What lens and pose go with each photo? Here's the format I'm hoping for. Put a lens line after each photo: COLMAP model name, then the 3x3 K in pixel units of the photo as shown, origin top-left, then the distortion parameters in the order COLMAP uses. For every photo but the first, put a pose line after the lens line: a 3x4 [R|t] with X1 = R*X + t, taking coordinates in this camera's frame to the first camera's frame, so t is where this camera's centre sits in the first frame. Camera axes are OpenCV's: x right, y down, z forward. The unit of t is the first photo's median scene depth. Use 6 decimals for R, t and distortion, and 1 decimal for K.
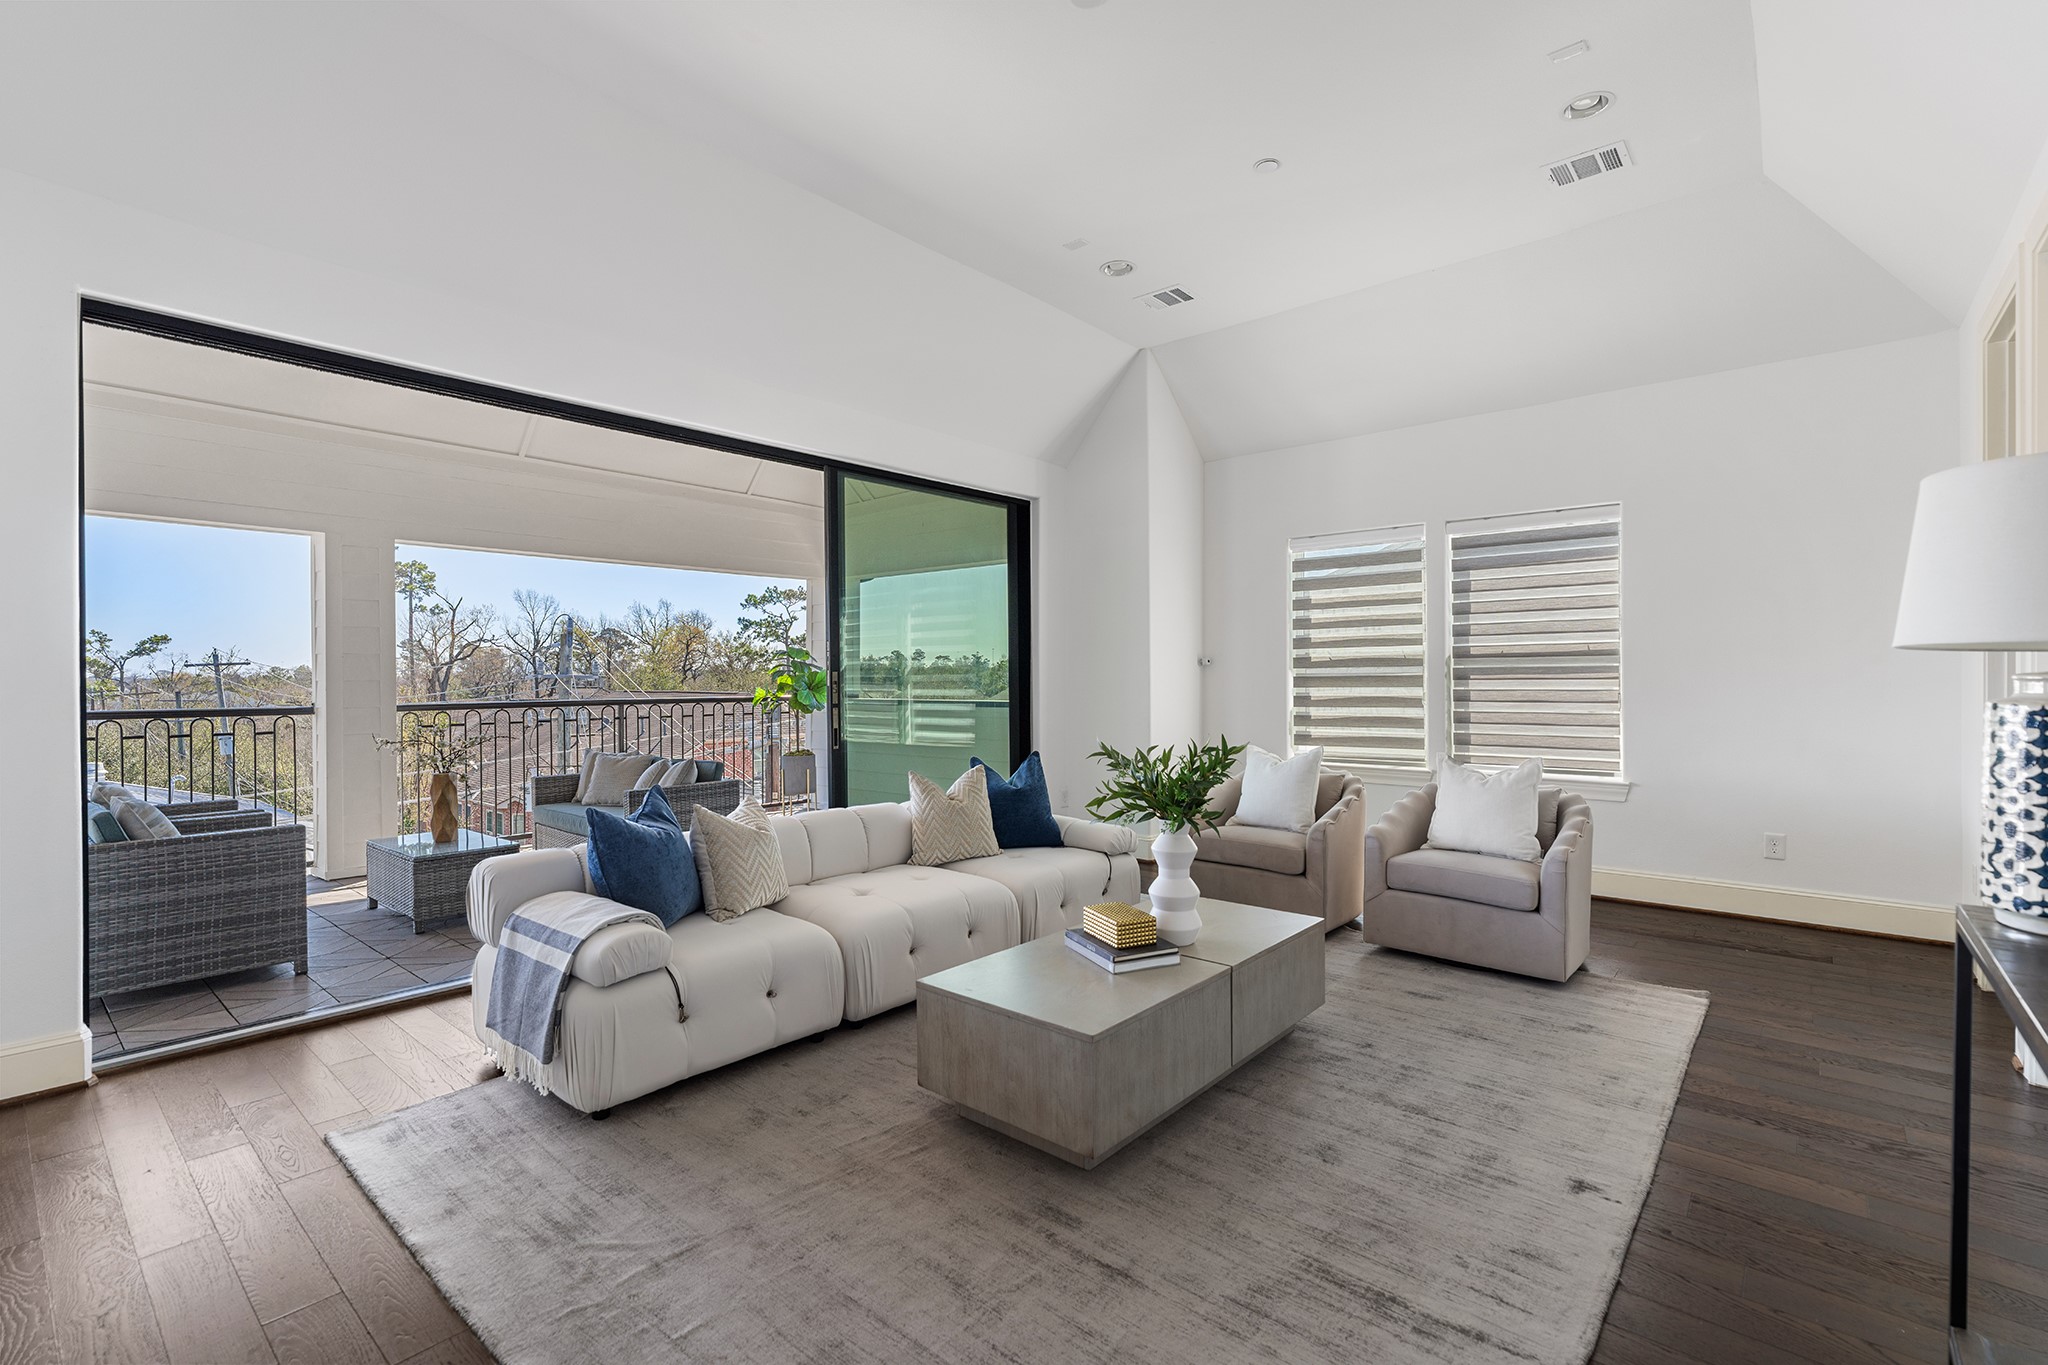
lens RADIAL K [[924.5, 0, 1030.7], [0, 924.5, 686.4], [0, 0, 1]] dist [-0.004282, 0.001572]
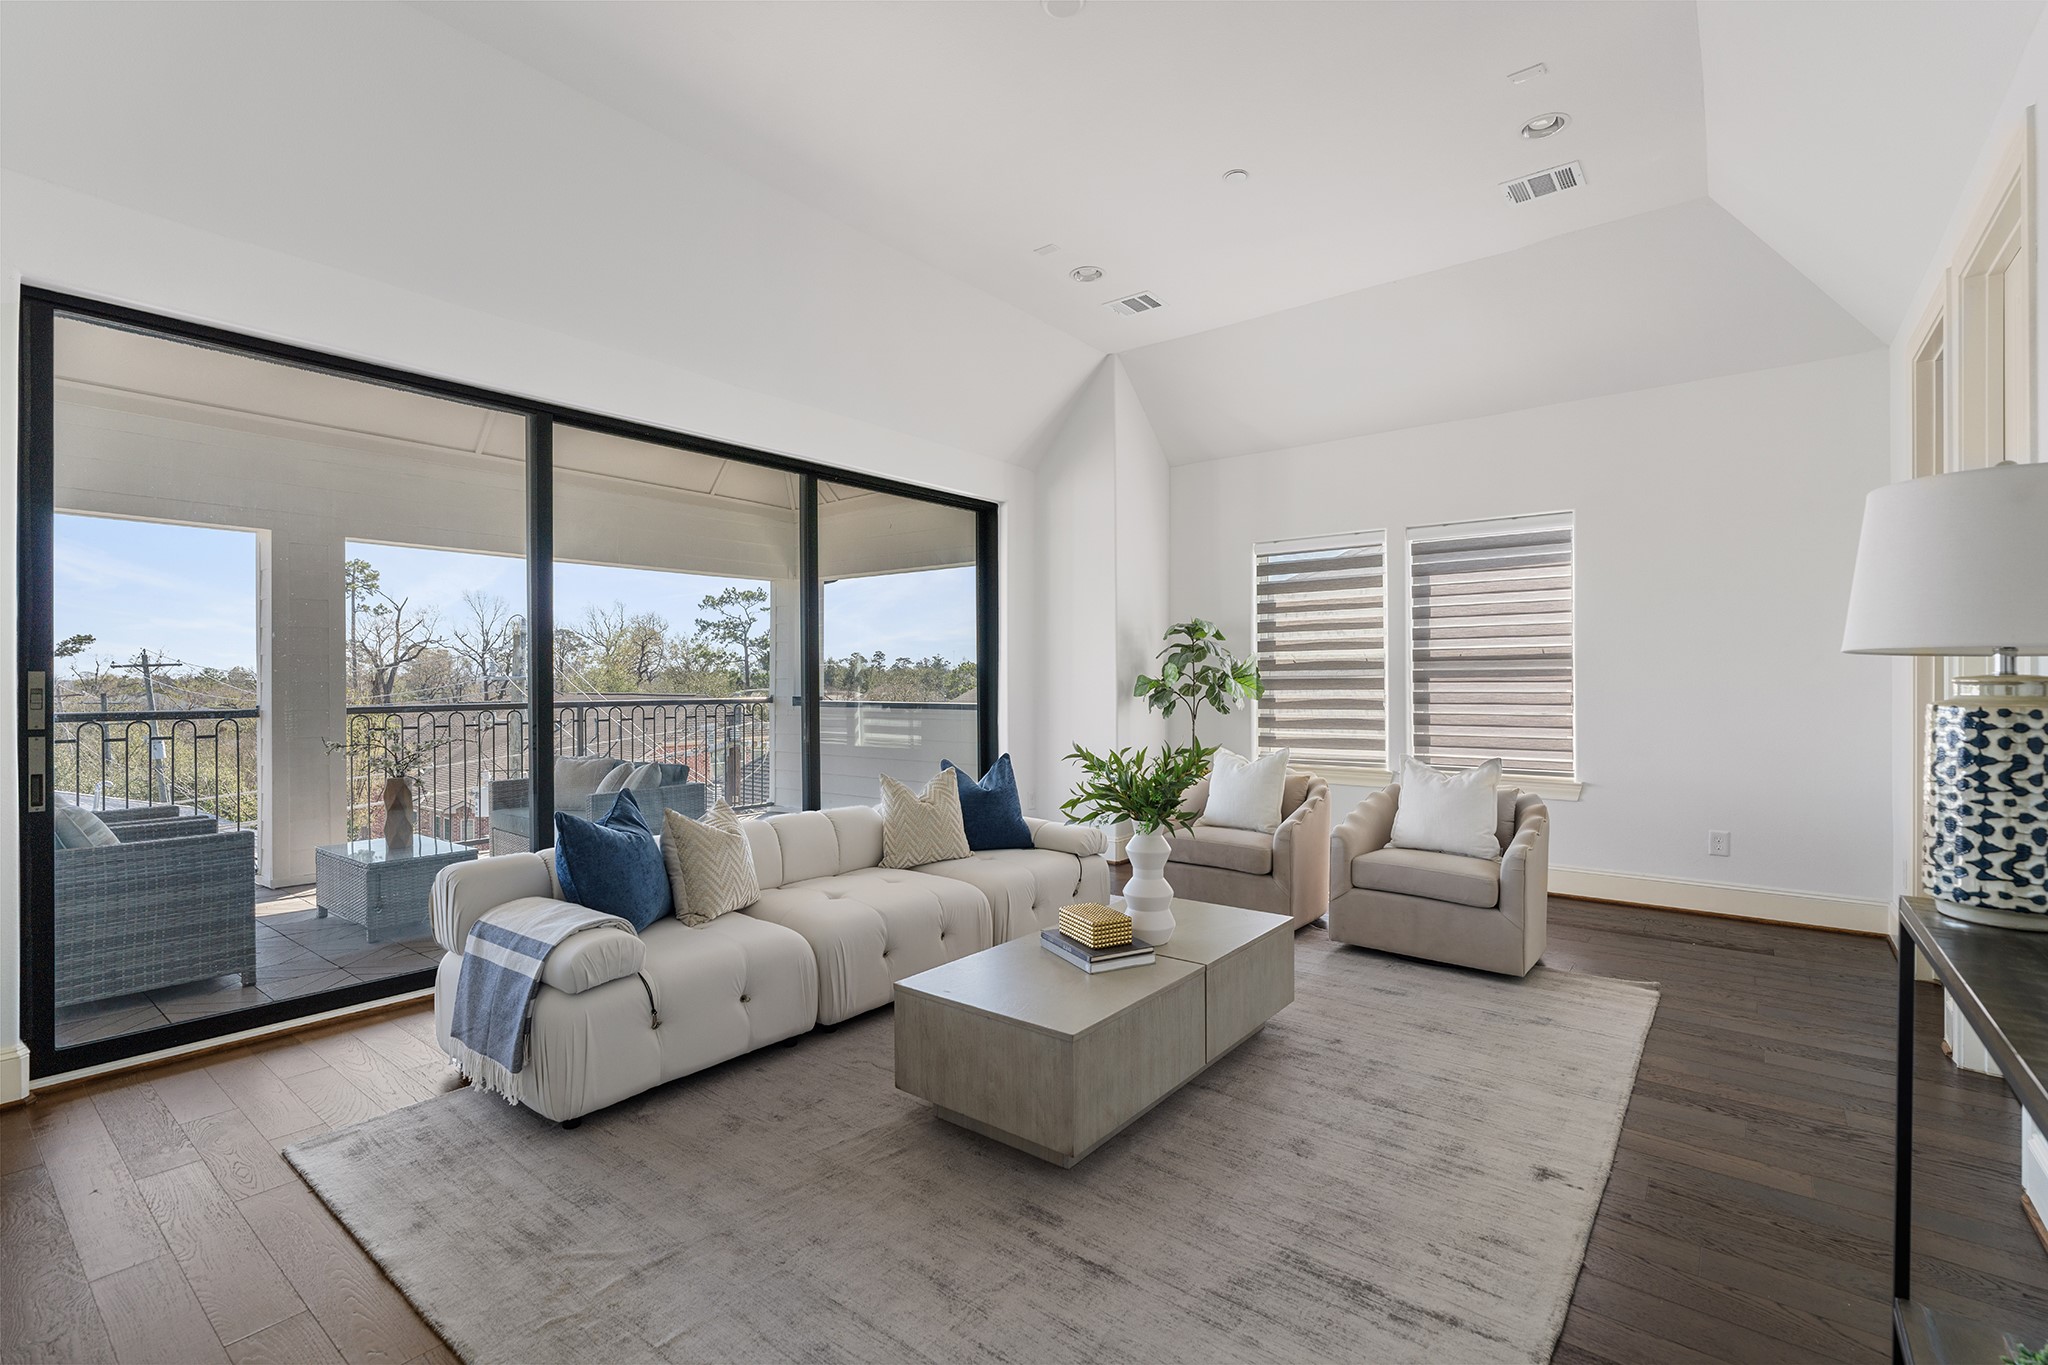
lens RADIAL K [[924.5, 0, 1030.5], [0, 924.5, 686.2], [0, 0, 1]] dist [-0.004282, 0.001572]
pose [[0.999065, 0.000562, 0.043218, -0.016814], [-0.000444, 0.999996, -0.002729, 0.000034], [-0.043220, 0.002708, 0.999062, -0.004976]]
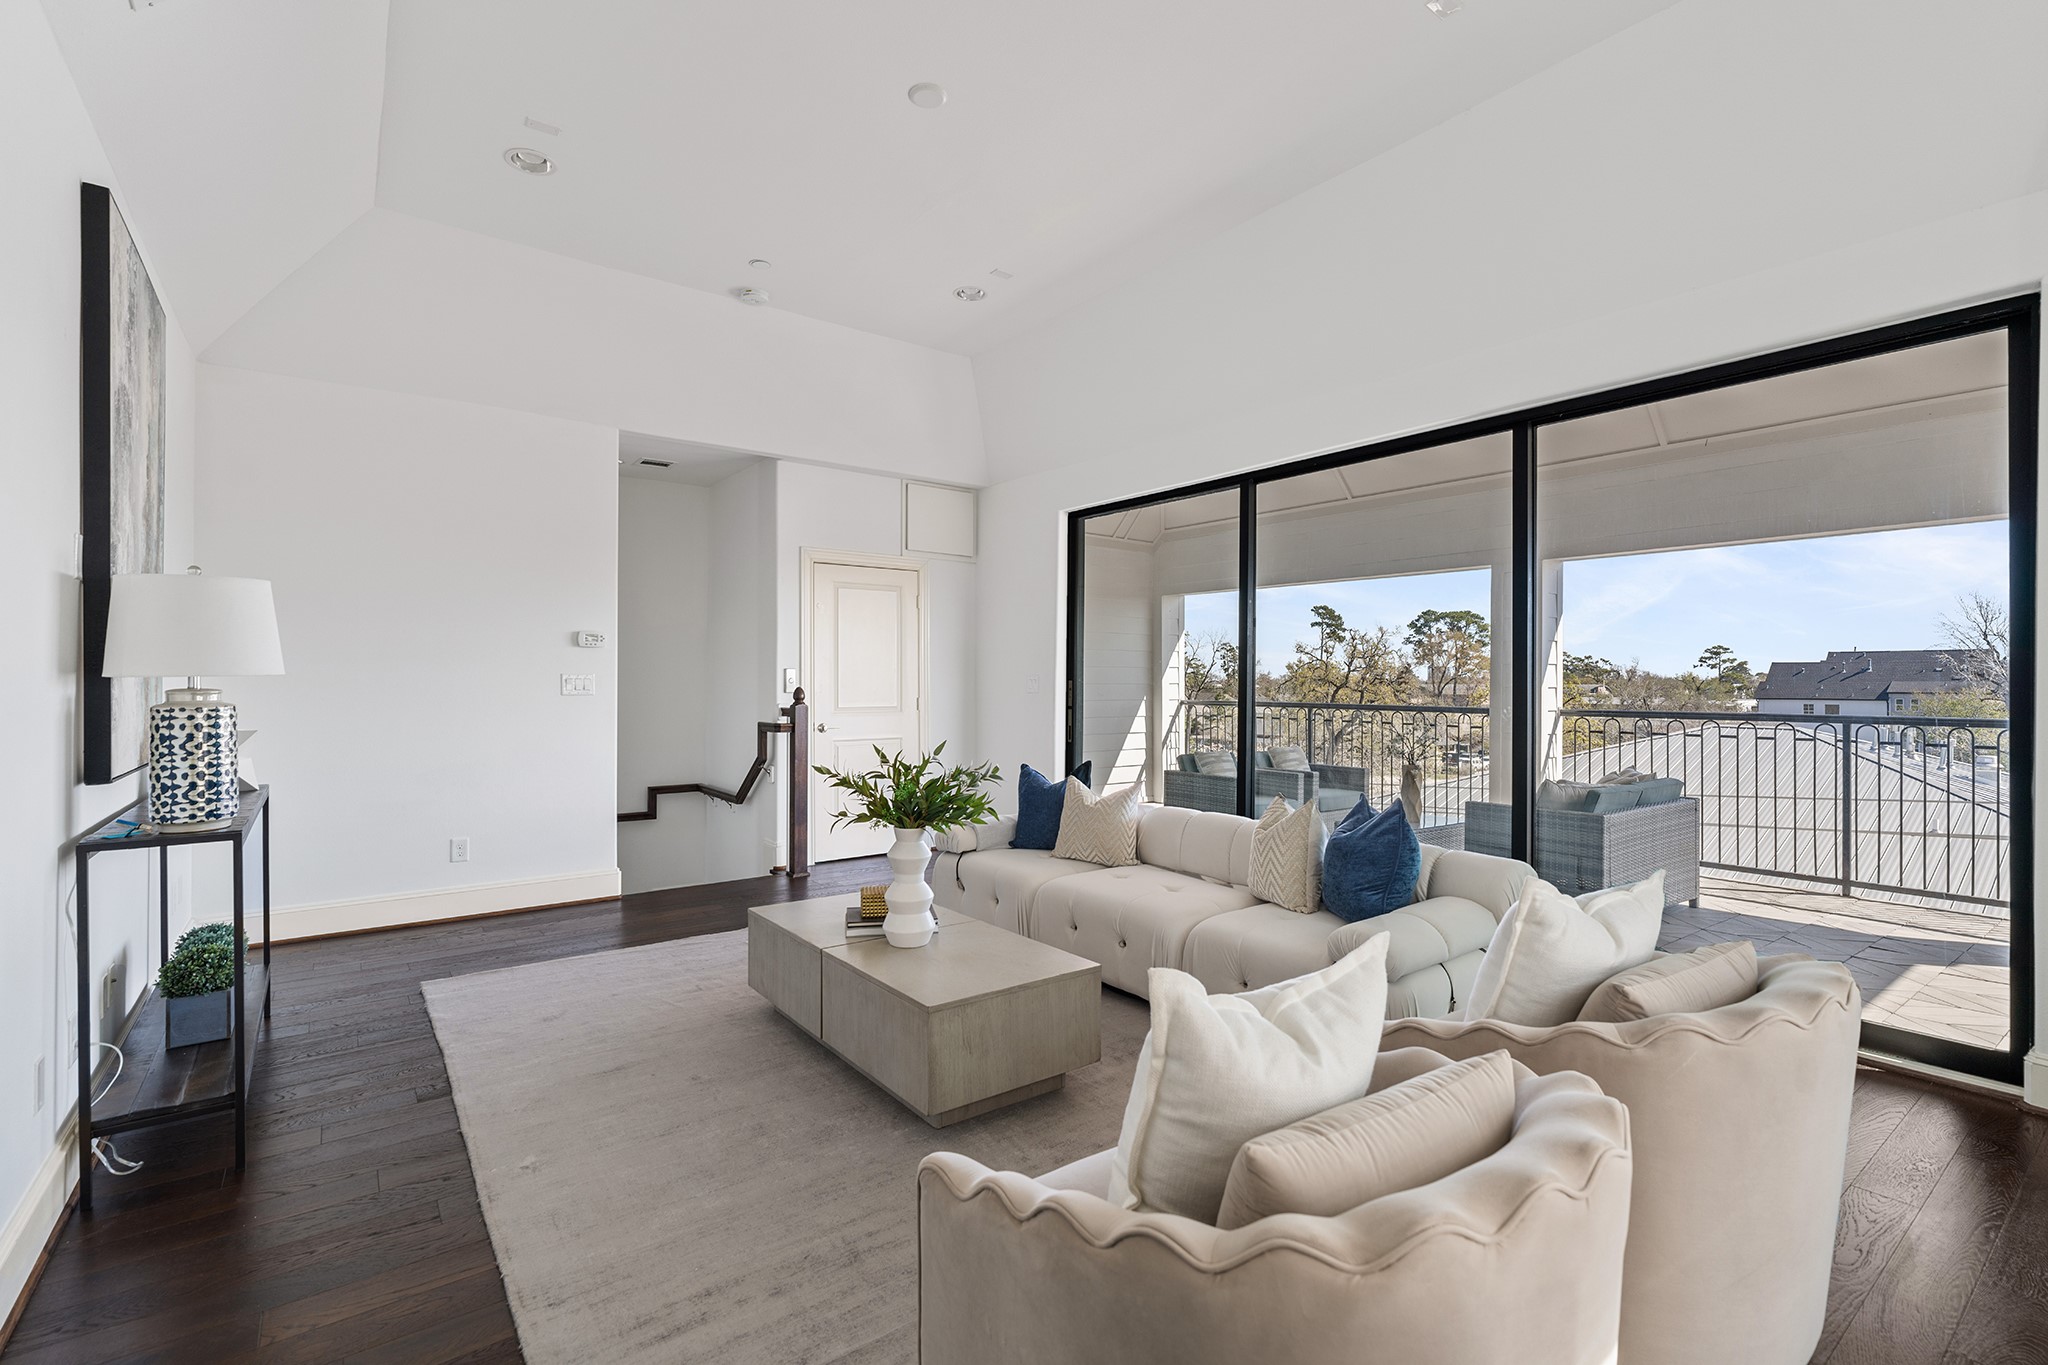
lens RADIAL K [[924.5, 0, 1029.3], [0, 924.5, 672.0], [0, 0, 1]] dist [-0.004282, 0.001572]
pose [[-0.212668, -0.005692, -0.977108, 0.962175], [-0.016457, 0.999862, -0.002242, -0.021253], [0.976986, 0.015604, -0.212732, 1.137172]]
